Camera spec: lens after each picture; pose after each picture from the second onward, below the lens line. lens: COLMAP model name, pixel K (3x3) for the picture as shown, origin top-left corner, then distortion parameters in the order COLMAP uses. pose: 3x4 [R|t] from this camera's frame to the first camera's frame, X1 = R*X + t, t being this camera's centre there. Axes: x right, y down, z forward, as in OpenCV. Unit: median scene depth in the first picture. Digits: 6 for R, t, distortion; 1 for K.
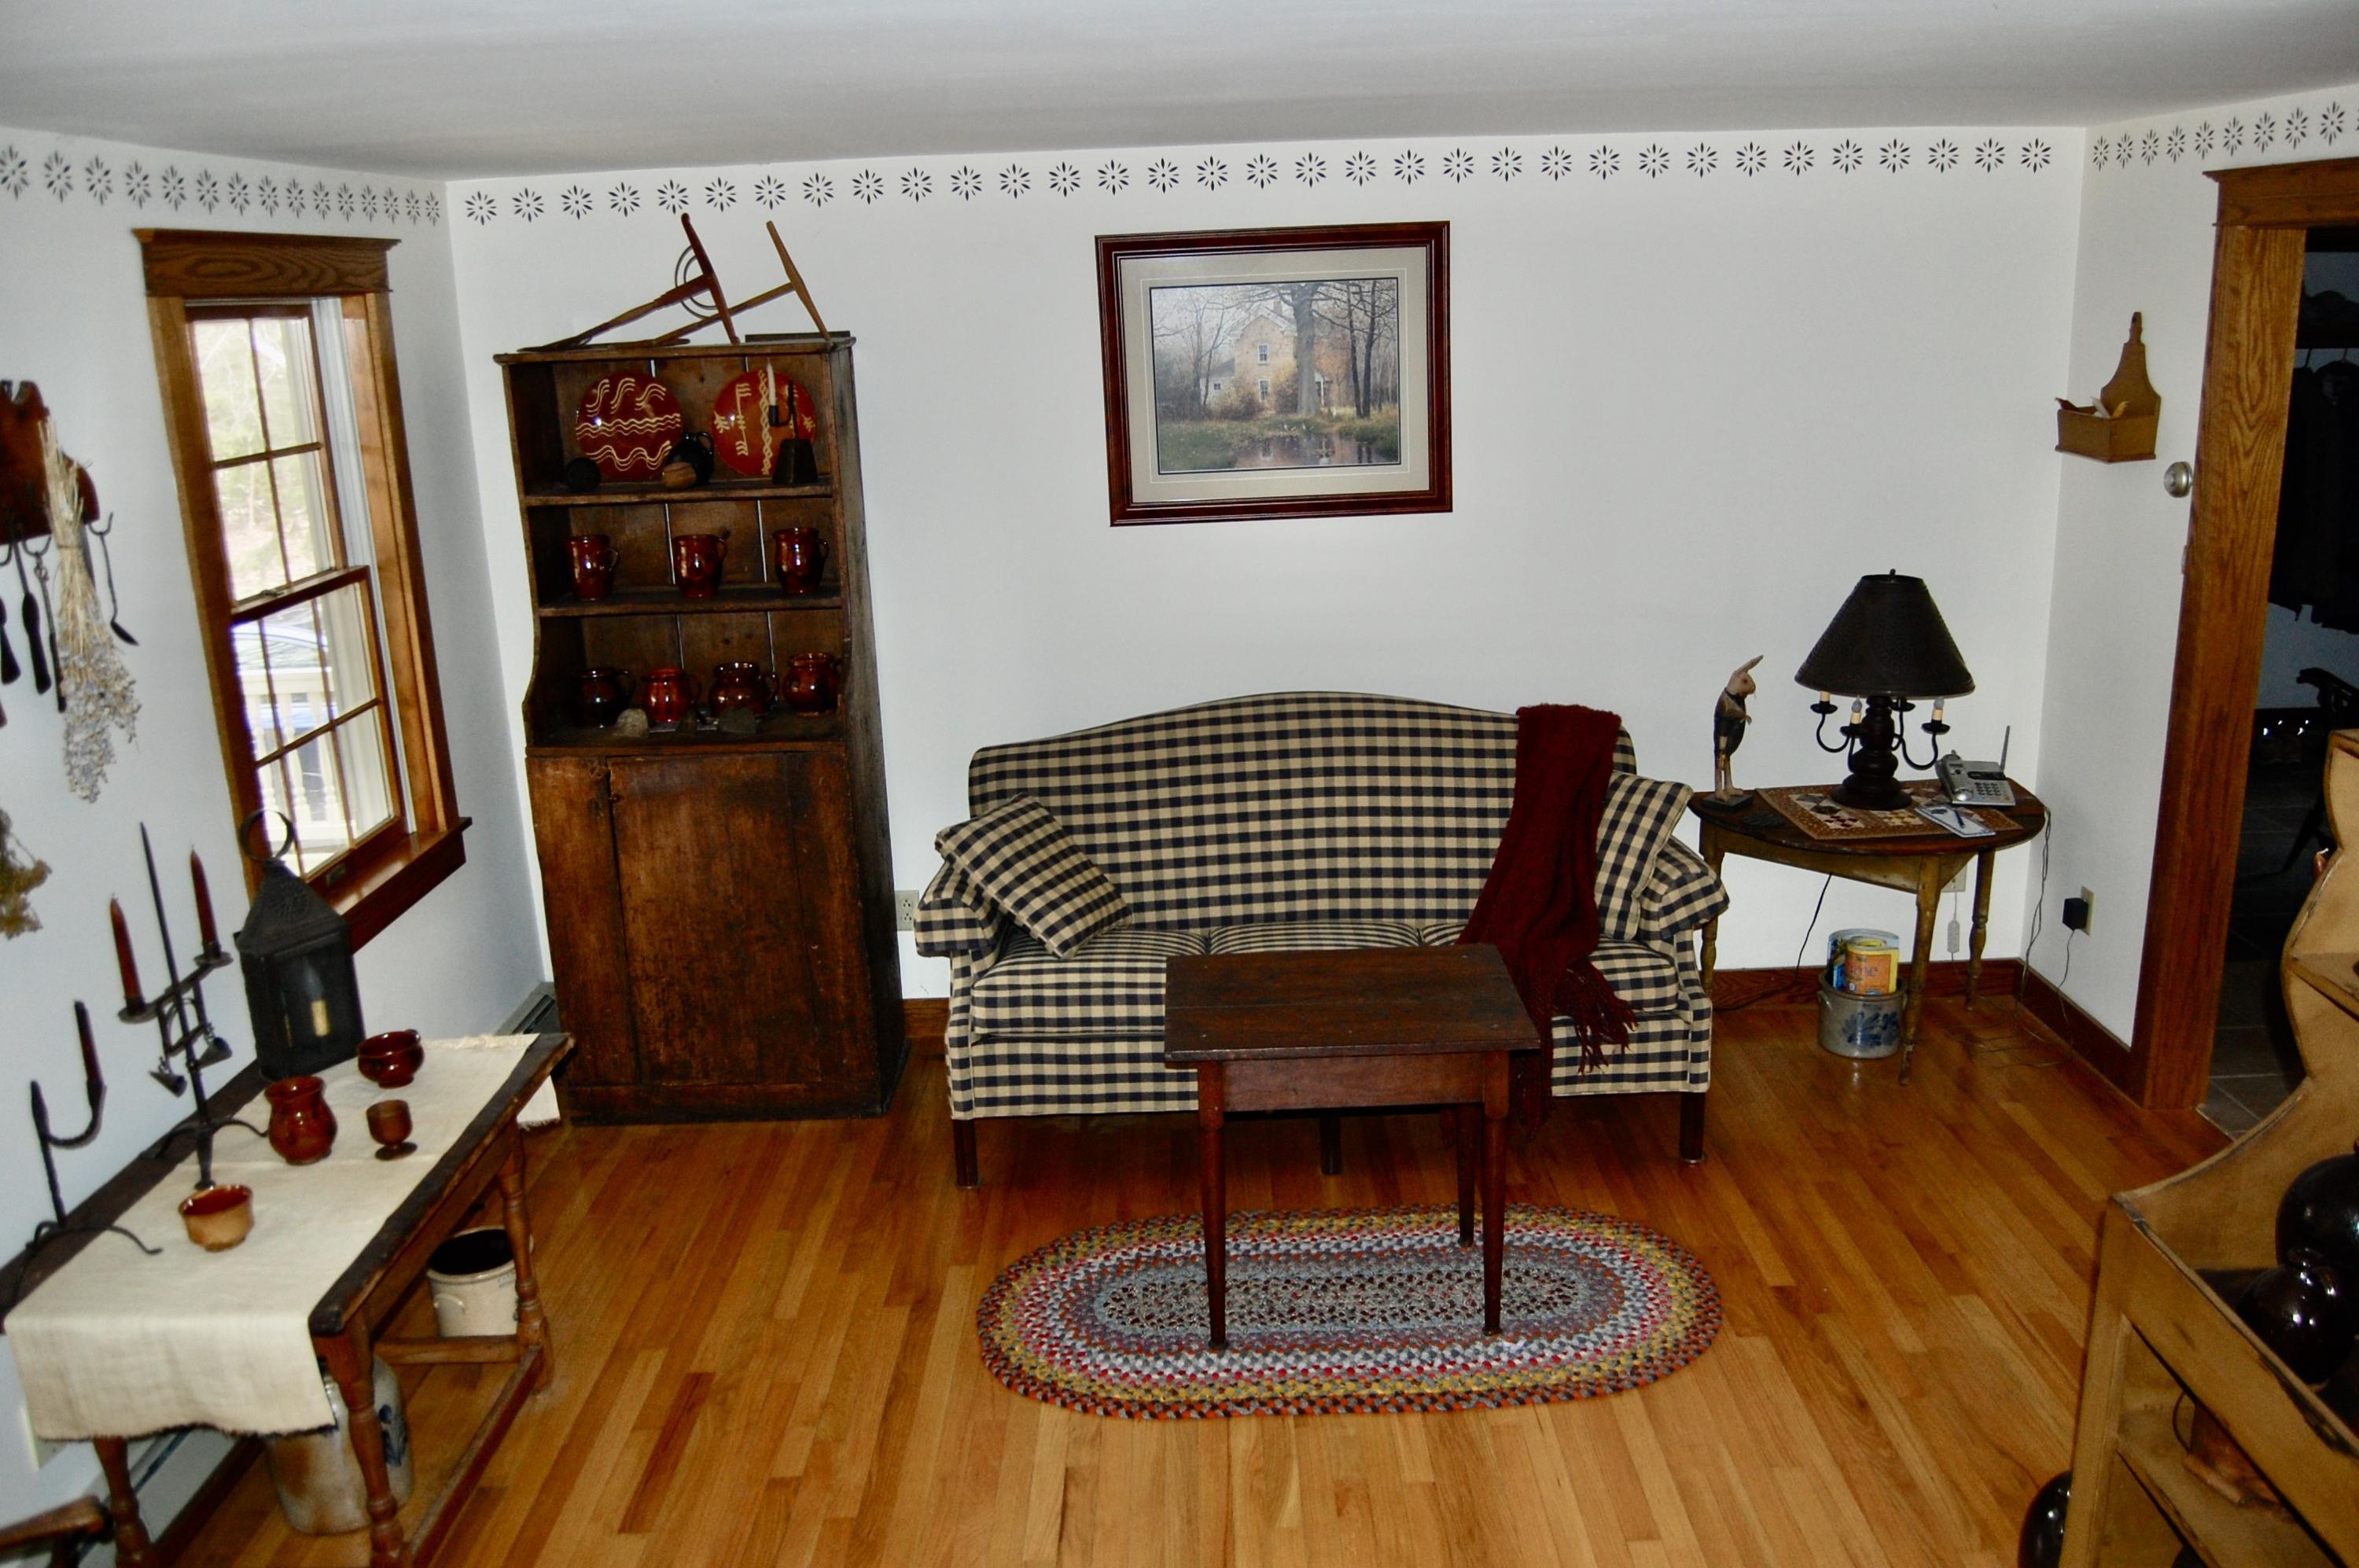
lens RADIAL K [[1846.8, 0, 1179.5], [0, 1846.8, 784.0], [0, 0, 1]] dist [-0.076292, 0.007225]
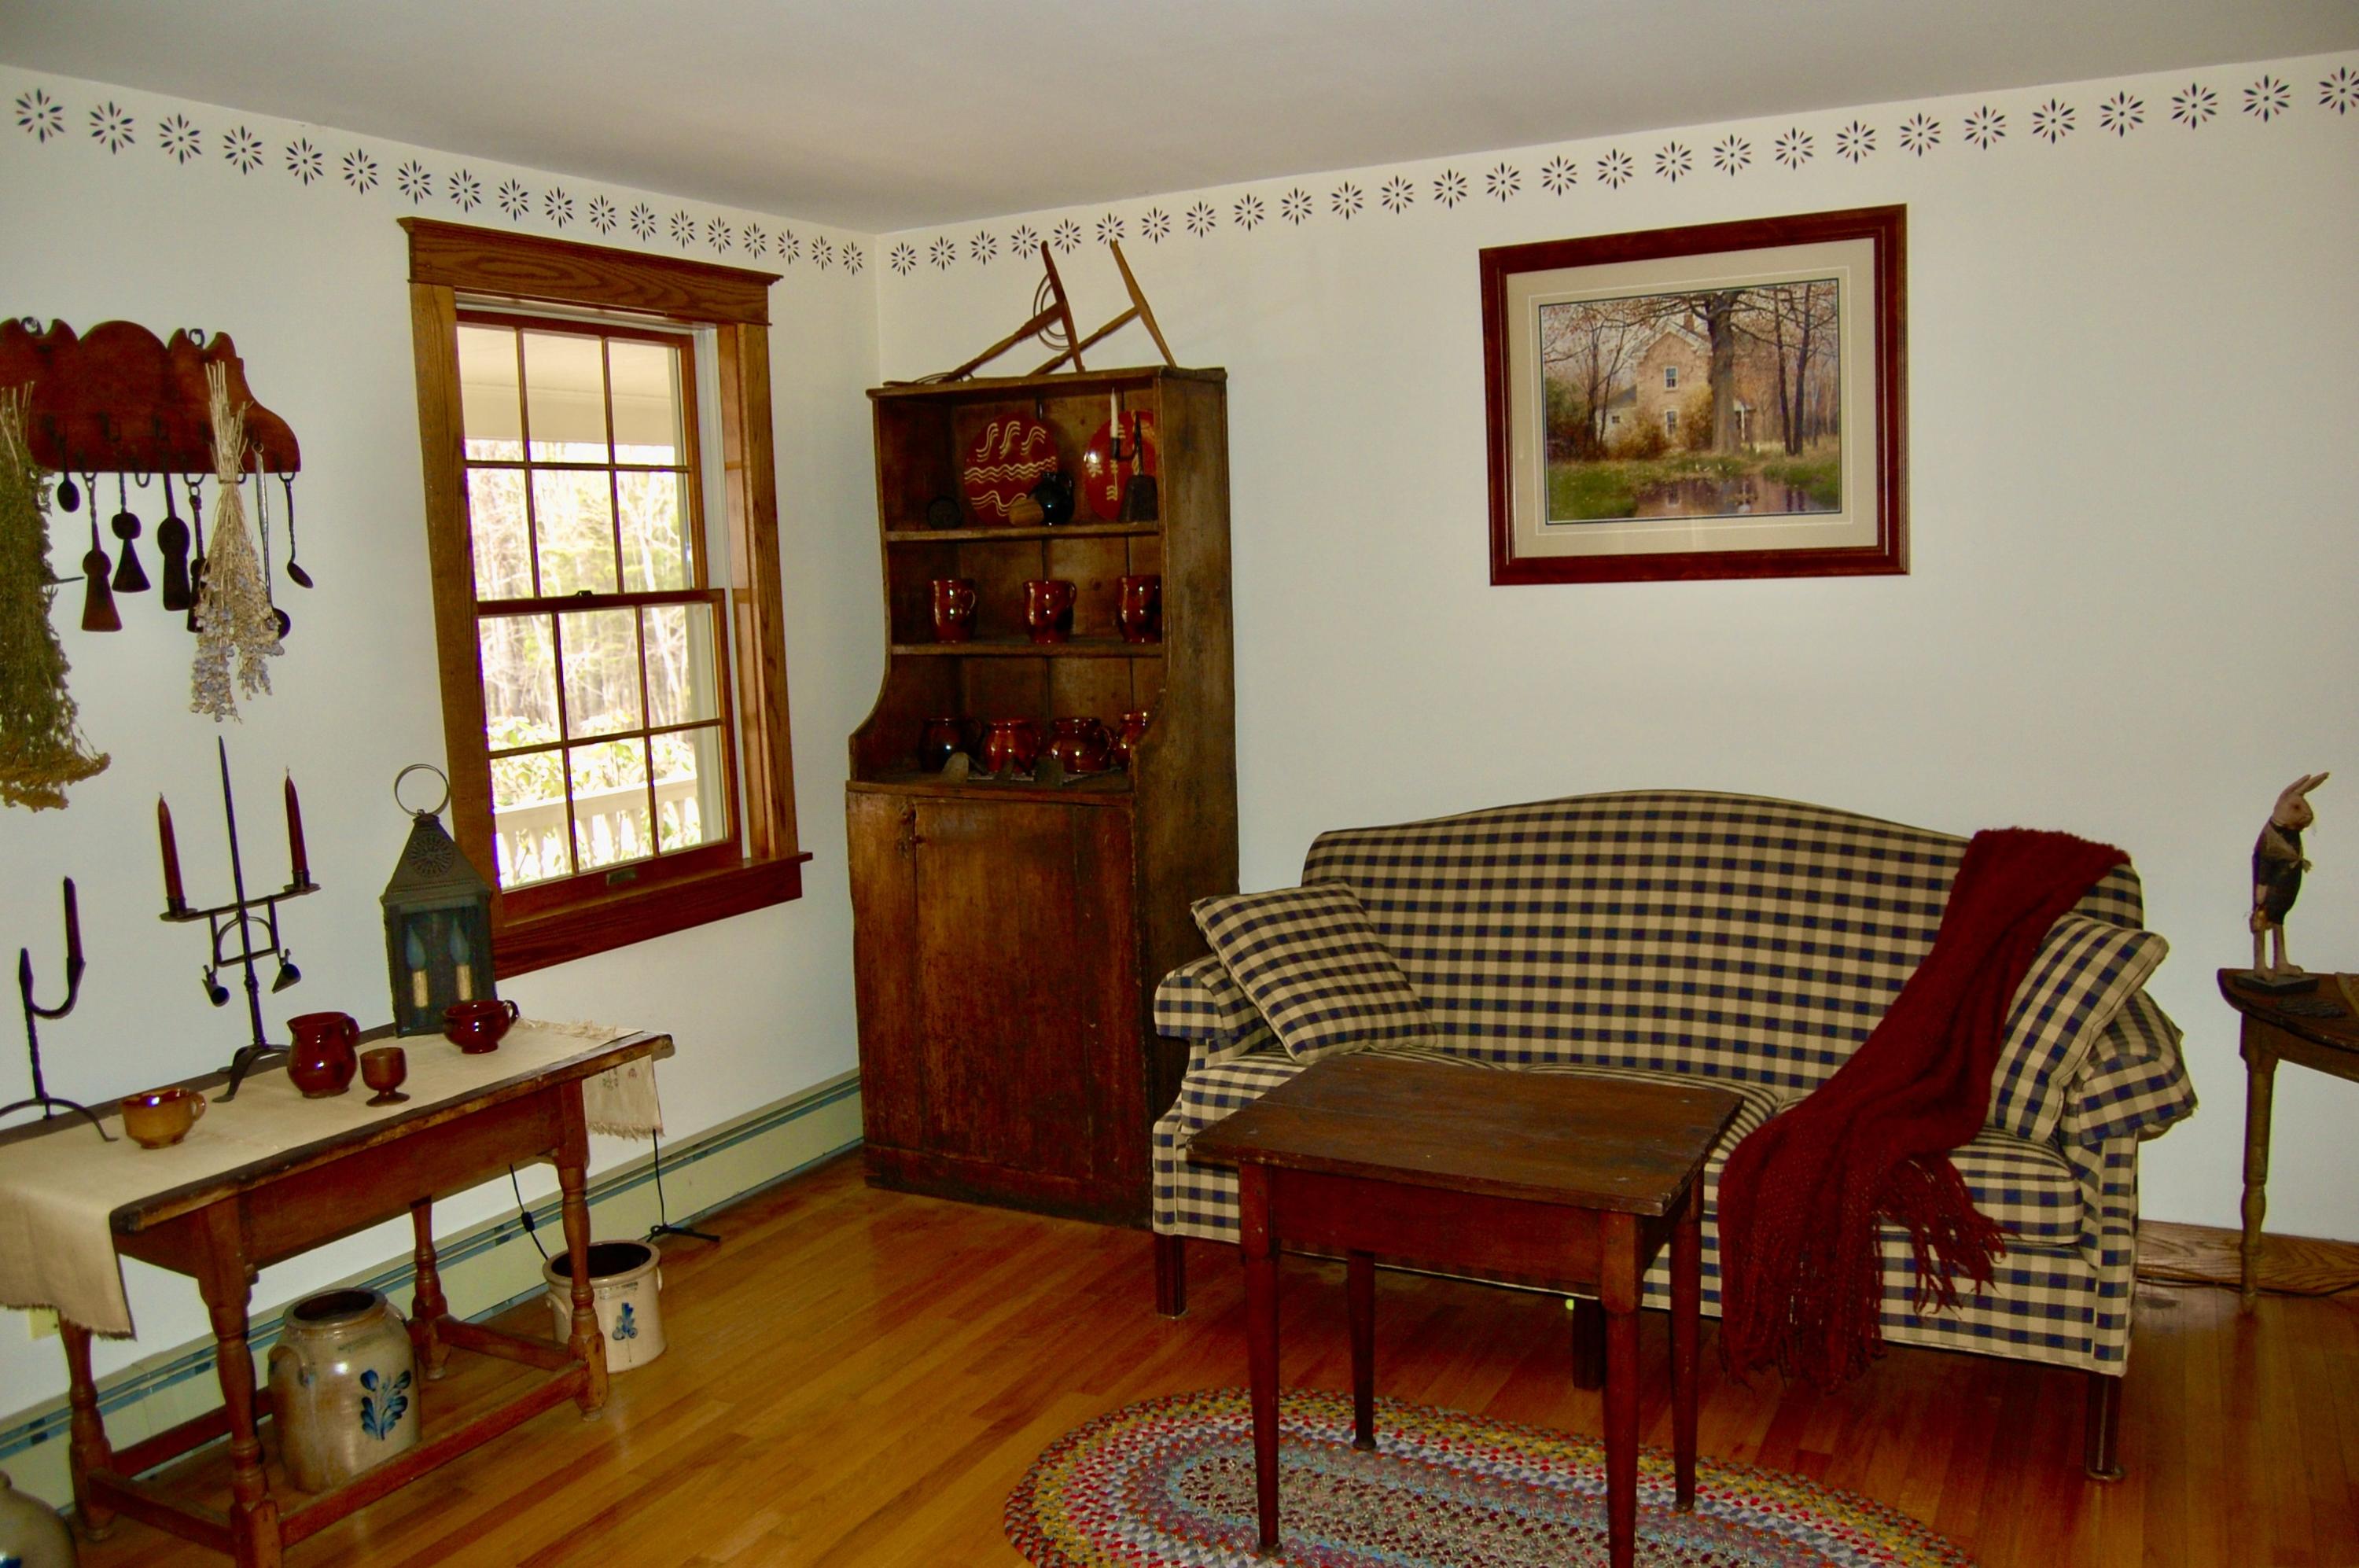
lens RADIAL K [[1846.8, 0, 1179.5], [0, 1846.8, 784.0], [0, 0, 1]] dist [-0.076292, 0.007225]
pose [[0.885479, 0.065035, -0.460105, 0.249265], [-0.119204, 0.988815, -0.089643, 0.047950], [0.449129, 0.134224, 0.883327, 0.206029]]
